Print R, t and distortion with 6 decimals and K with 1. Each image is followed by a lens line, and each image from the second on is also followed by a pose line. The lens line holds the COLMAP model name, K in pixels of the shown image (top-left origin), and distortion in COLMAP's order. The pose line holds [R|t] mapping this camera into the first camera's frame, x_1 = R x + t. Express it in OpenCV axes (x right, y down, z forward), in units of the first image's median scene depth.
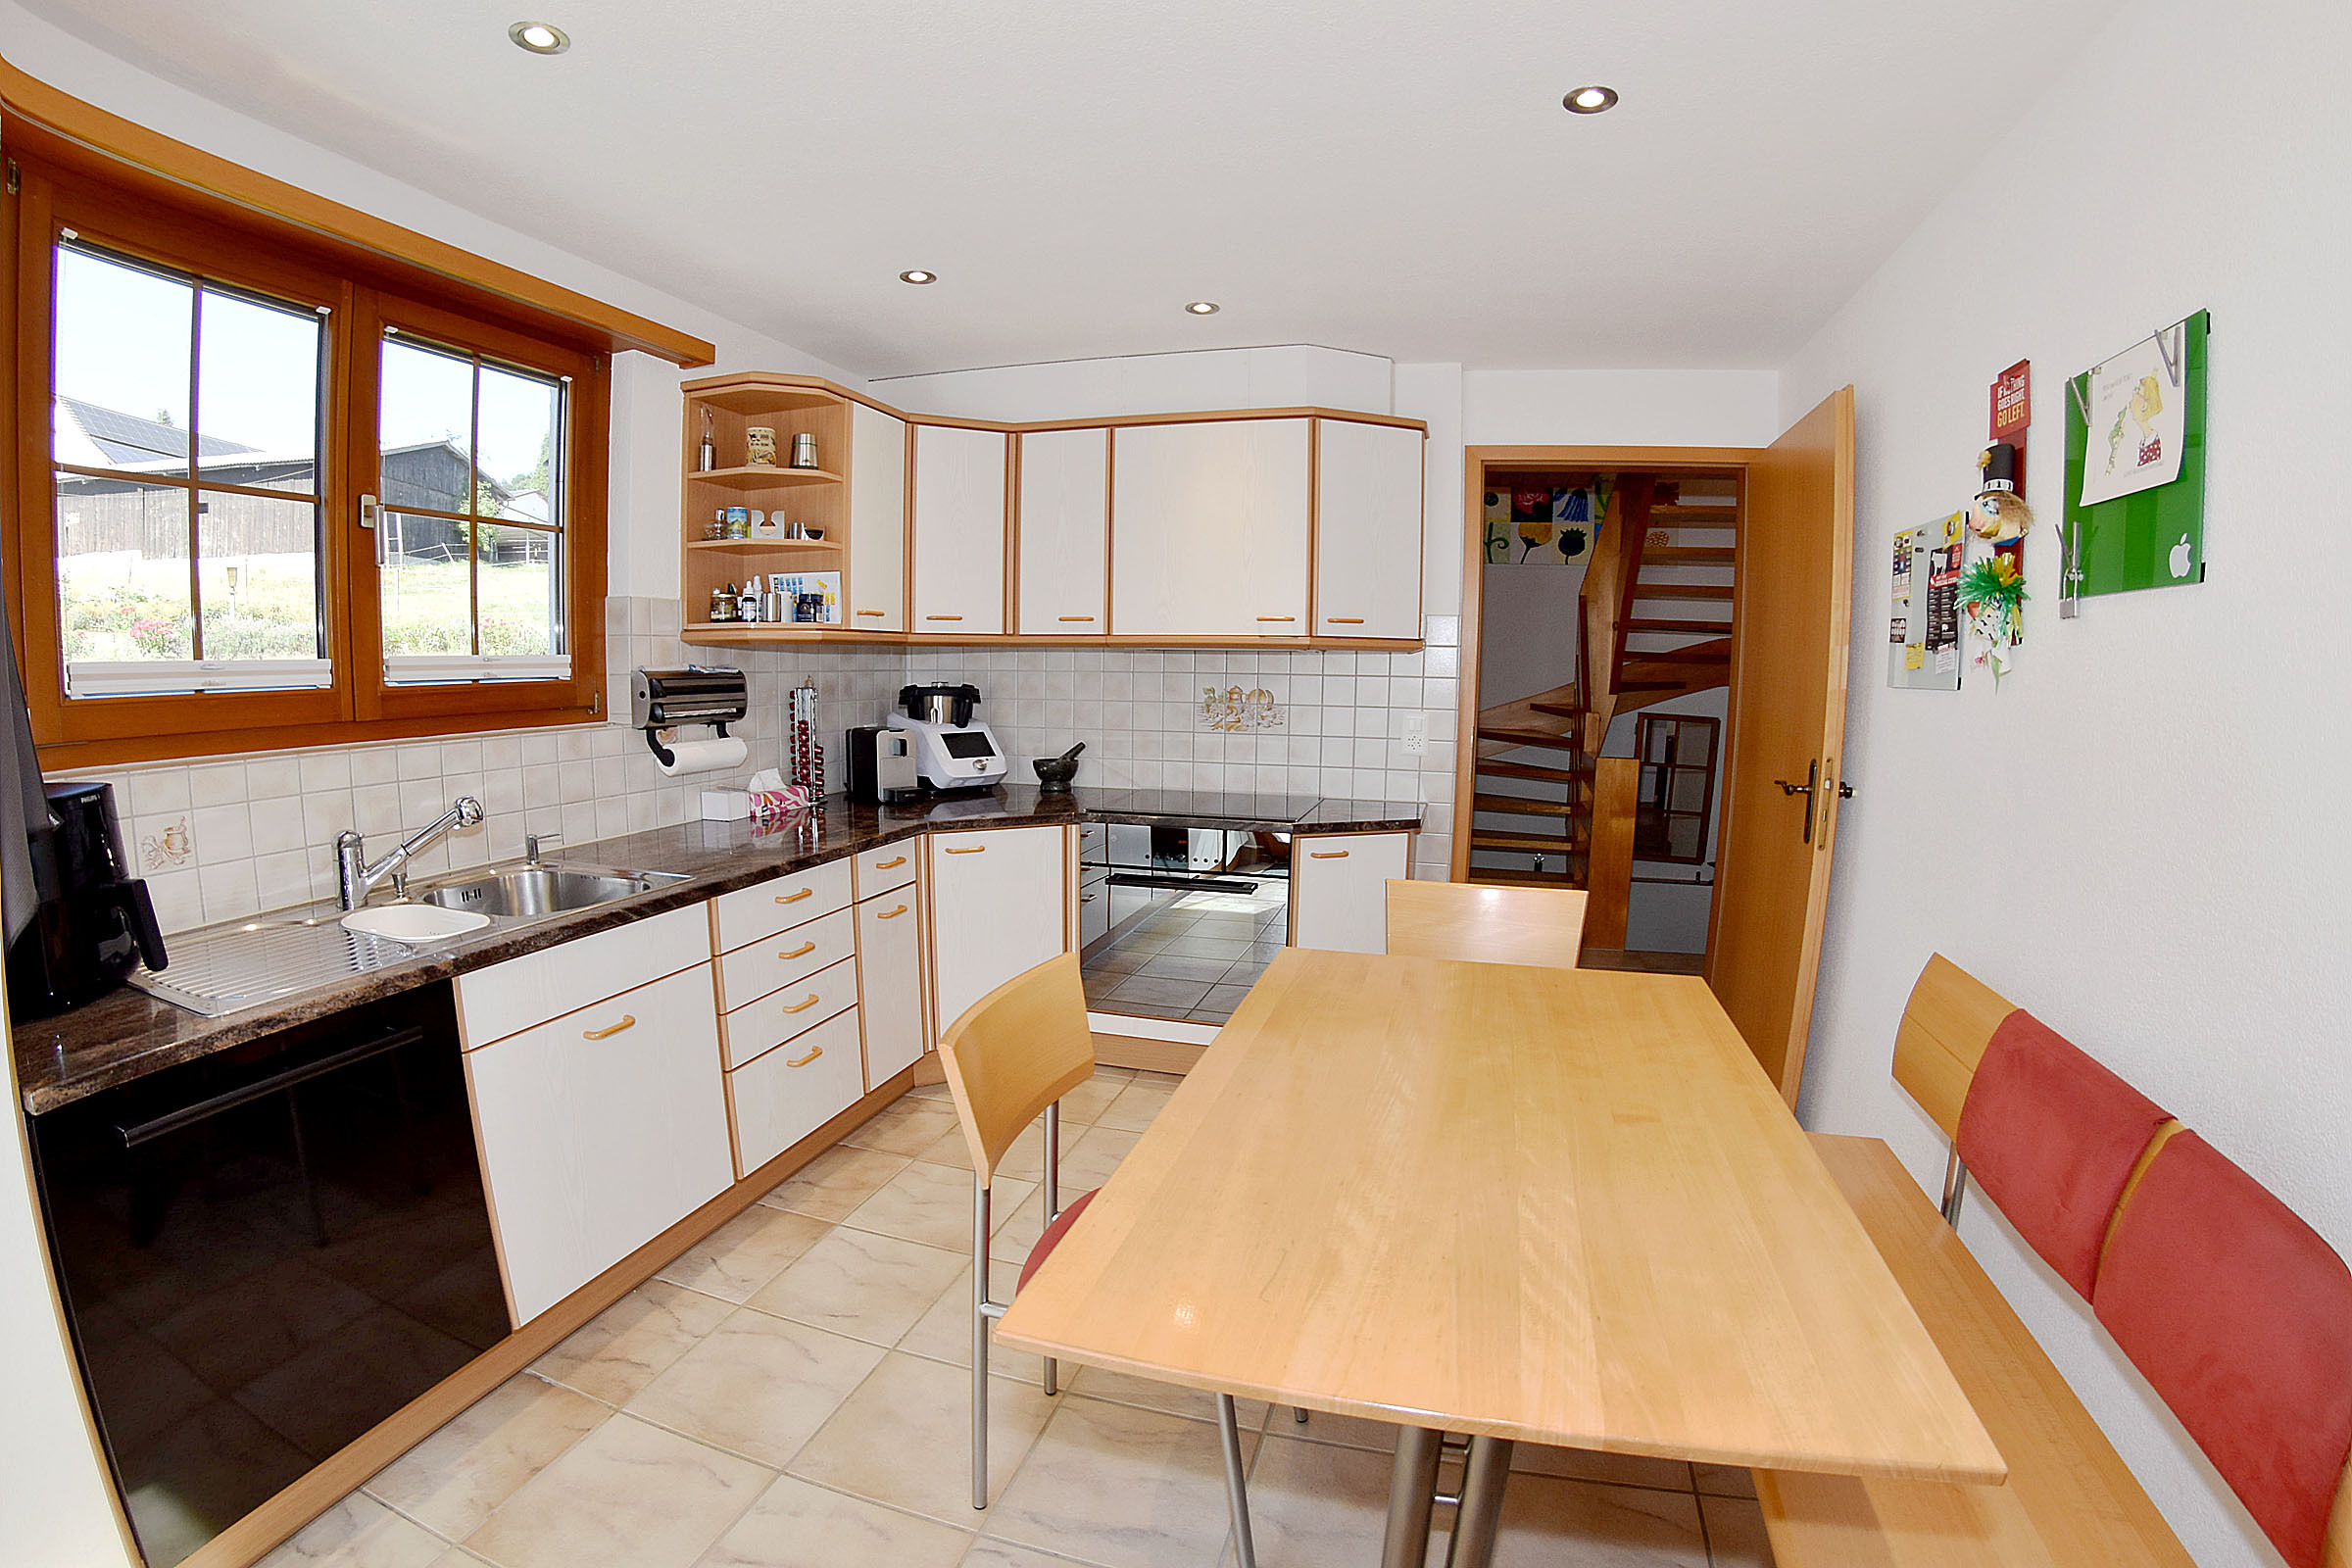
lens RADIAL K [[999.1, 0, 1176.0], [0, 999.1, 784.0], [0, 0, 1]] dist [0.000210, 0.000045]
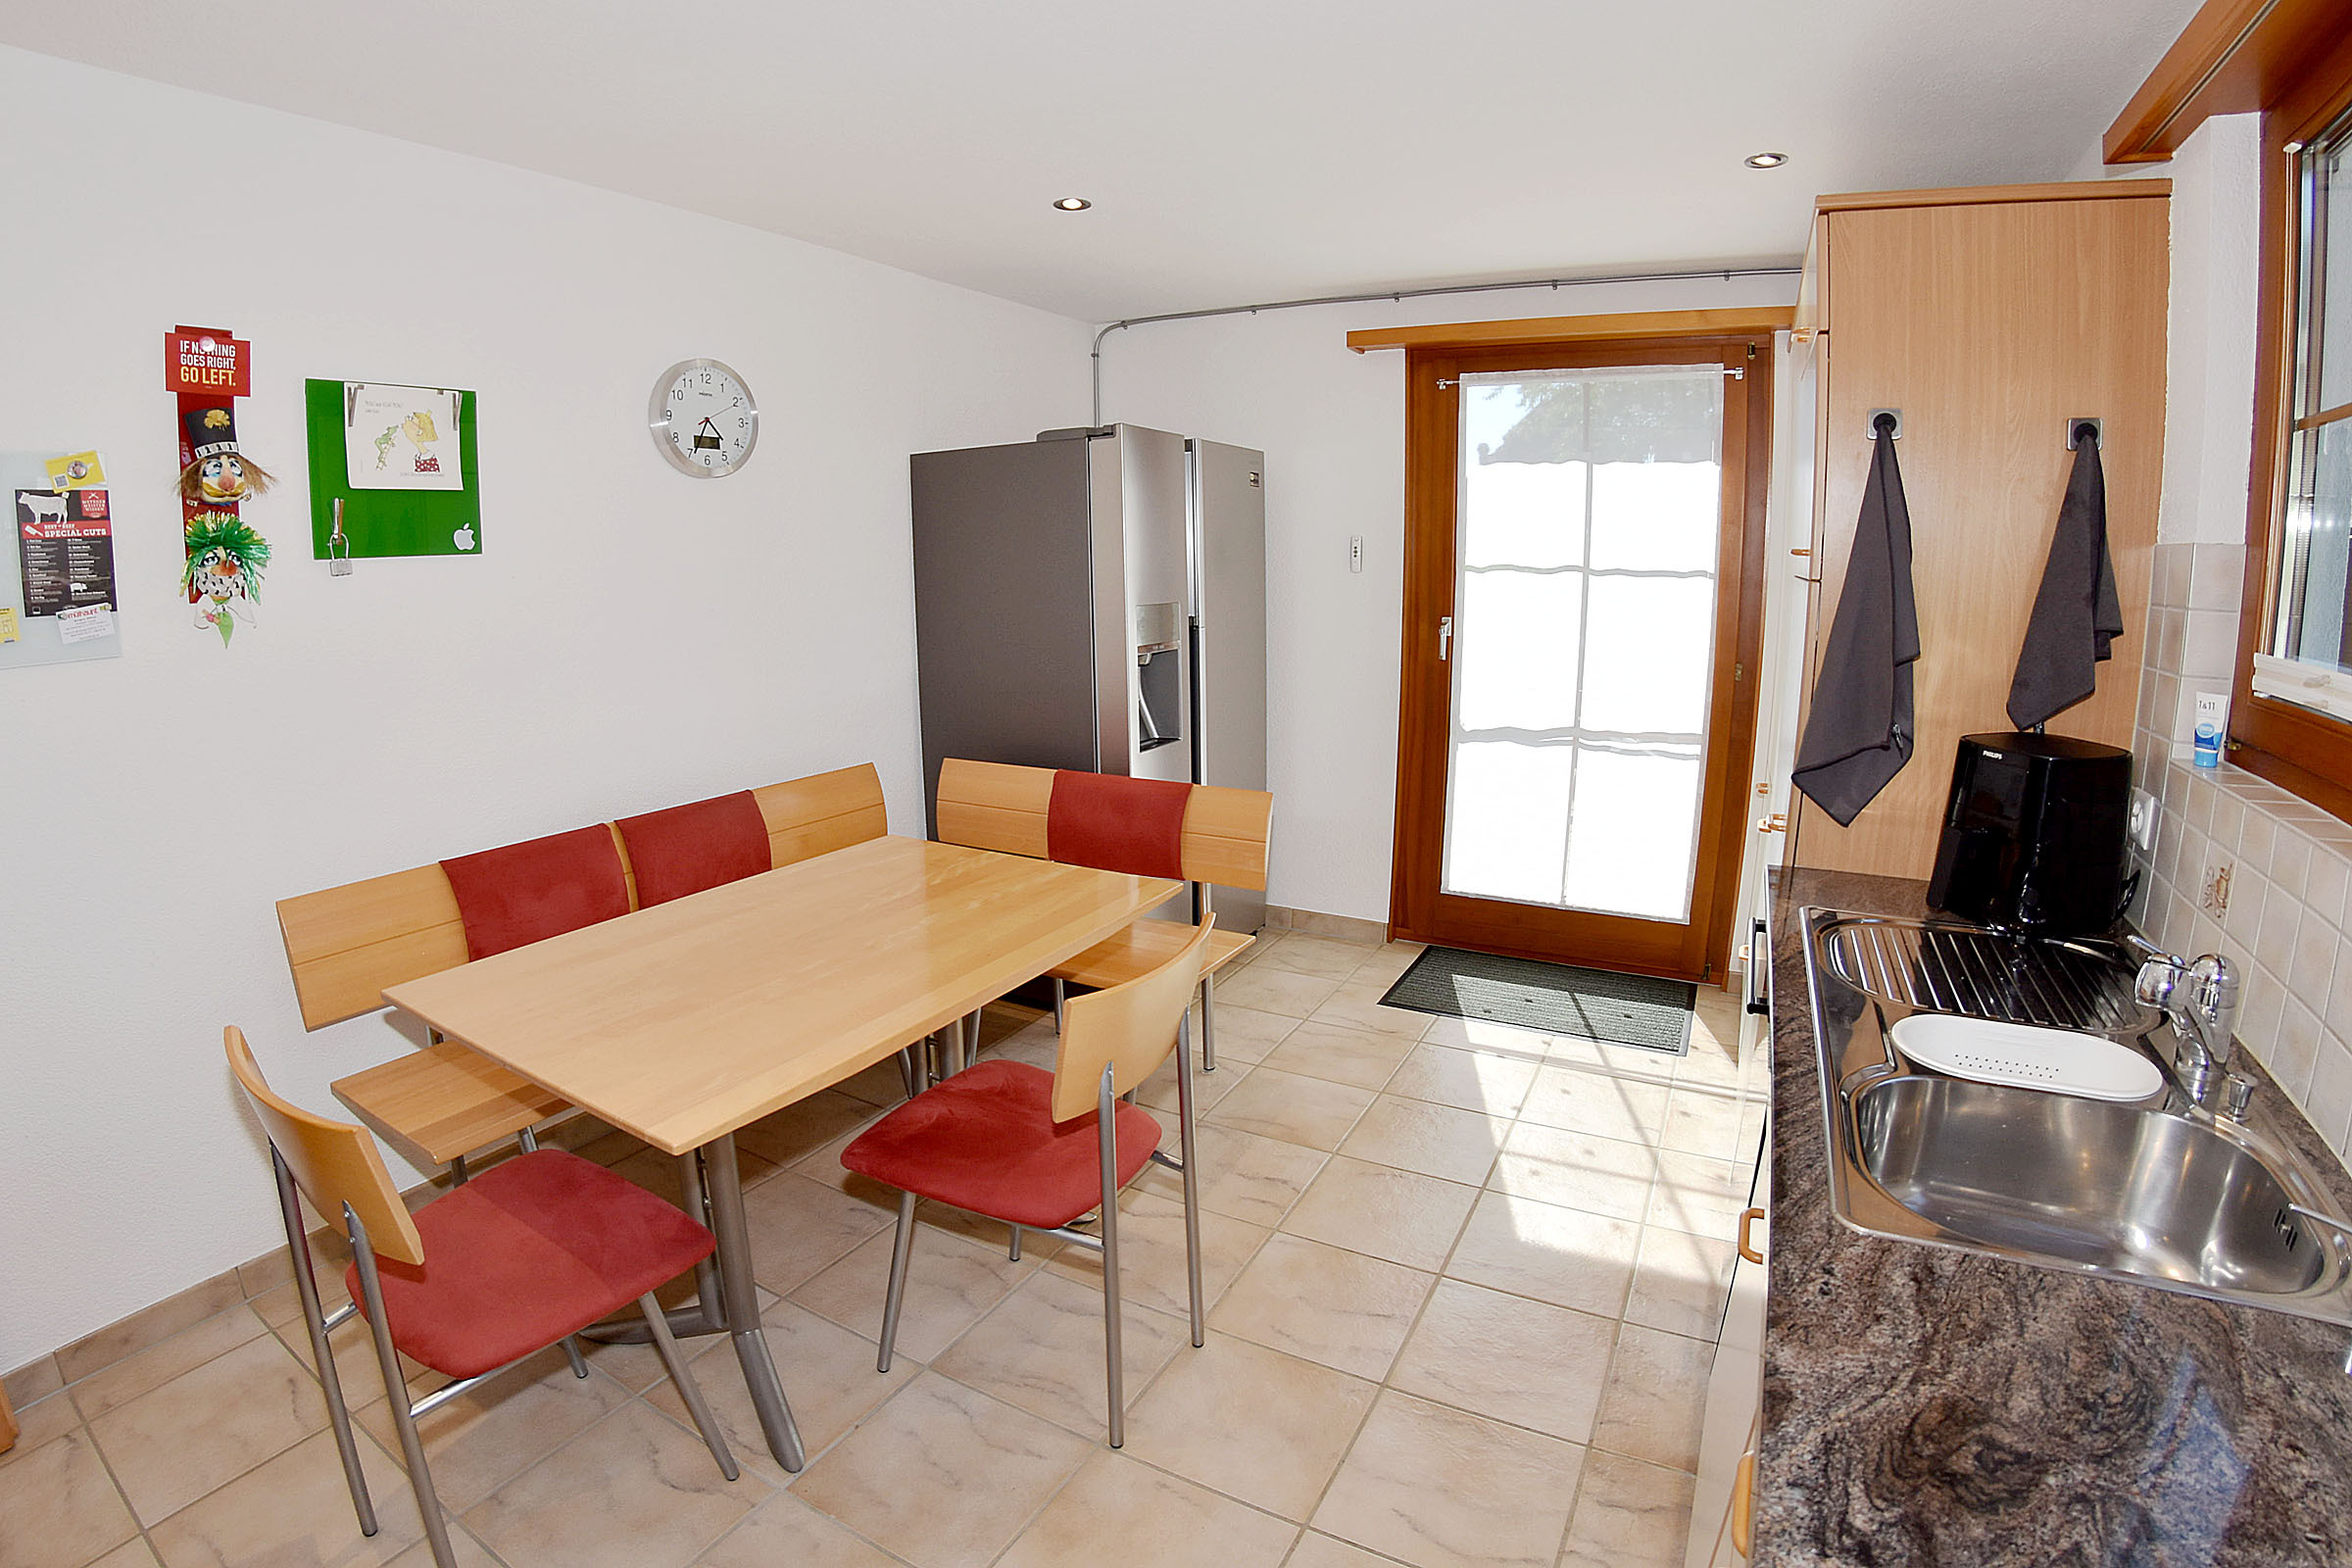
lens RADIAL K [[1198.9, 0, 1176.0], [0, 1198.9, 784.0], [0, 0, 1]] dist [0.000196, 0.000022]
pose [[-0.969427, -0.041721, 0.241808, -0.585362], [0.036743, 0.949649, 0.311154, -0.397790], [-0.242614, 0.310525, -0.919082, 2.553678]]
